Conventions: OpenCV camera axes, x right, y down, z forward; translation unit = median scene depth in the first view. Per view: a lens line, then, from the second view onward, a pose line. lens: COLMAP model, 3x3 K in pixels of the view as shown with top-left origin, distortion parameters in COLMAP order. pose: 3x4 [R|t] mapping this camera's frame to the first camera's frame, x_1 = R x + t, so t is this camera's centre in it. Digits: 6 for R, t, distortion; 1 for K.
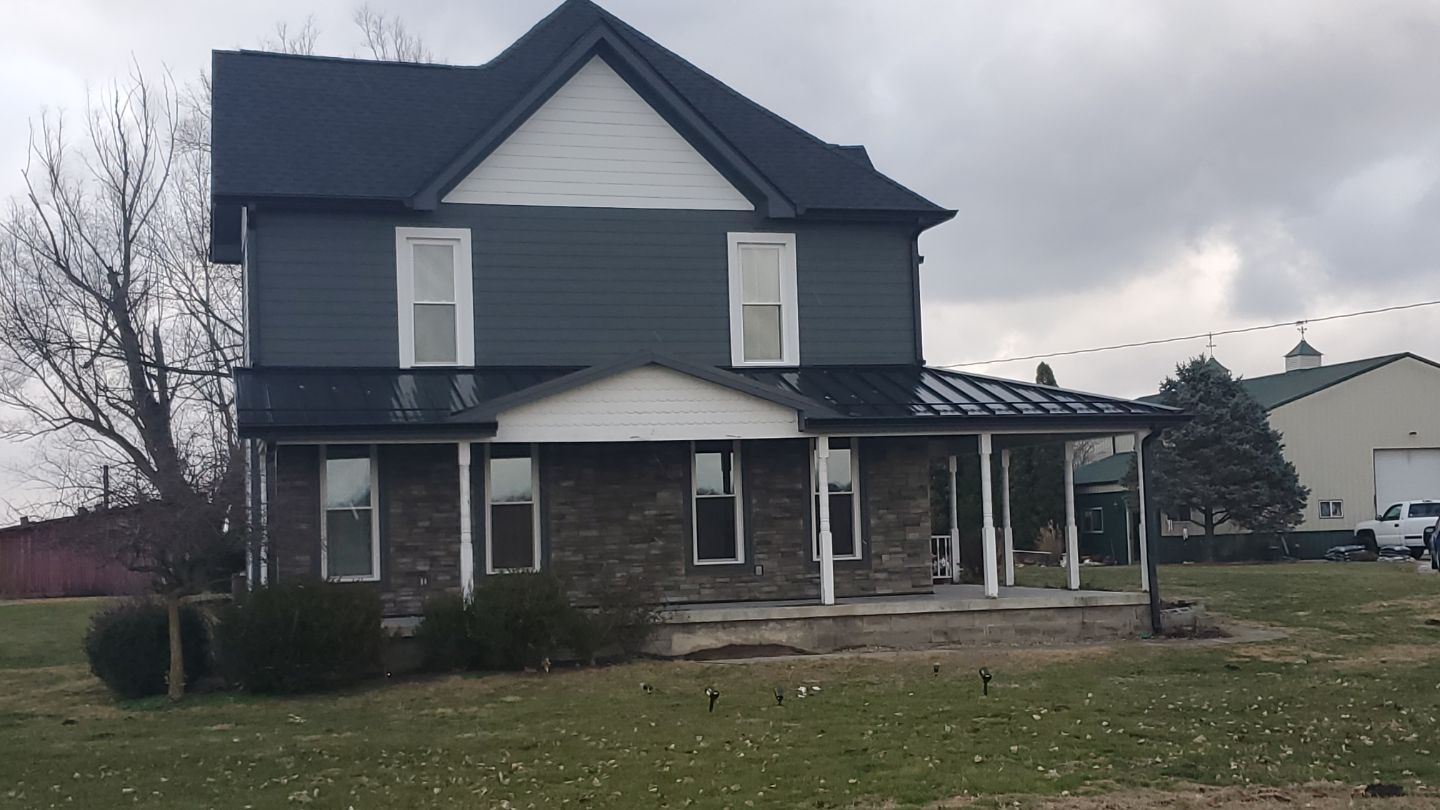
lens RADIAL K [[1845.4, 0, 783.9], [0, 1845.4, 405.3], [0, 0, 1]] dist [0.200223, -0.018929]
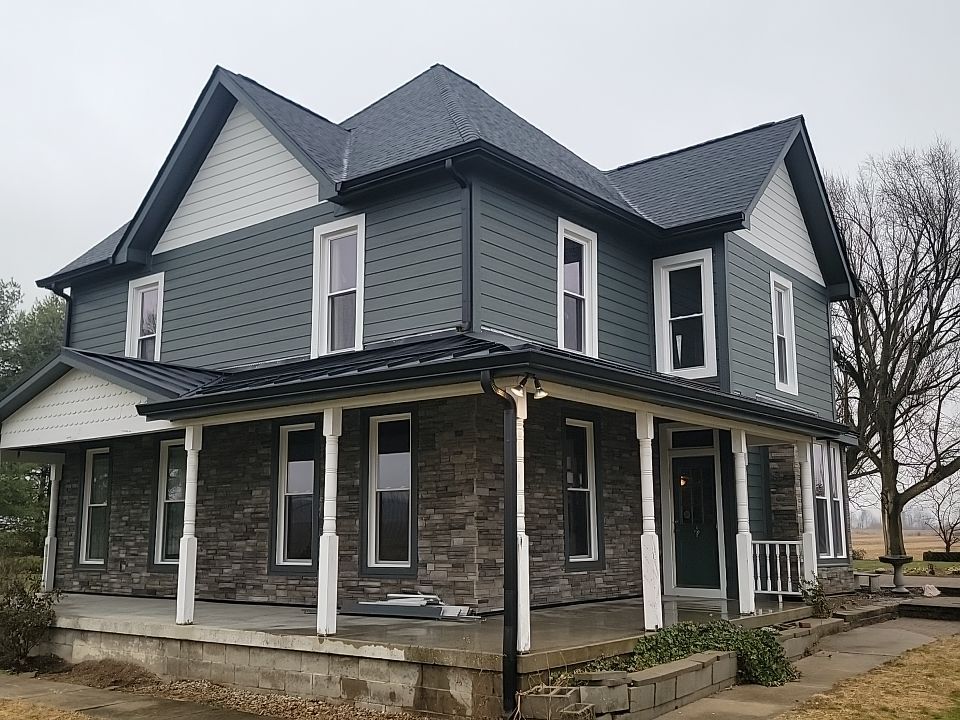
lens RADIAL K [[945.4, 0, 484.1], [0, 945.4, 371.4], [0, 0, 1]] dist [0.092649, -0.116519]
pose [[0.580749, -0.108378, -0.806836, 0.438653], [0.045219, 0.993863, -0.100952, 0.040602], [0.812826, 0.022143, 0.582086, 0.798293]]
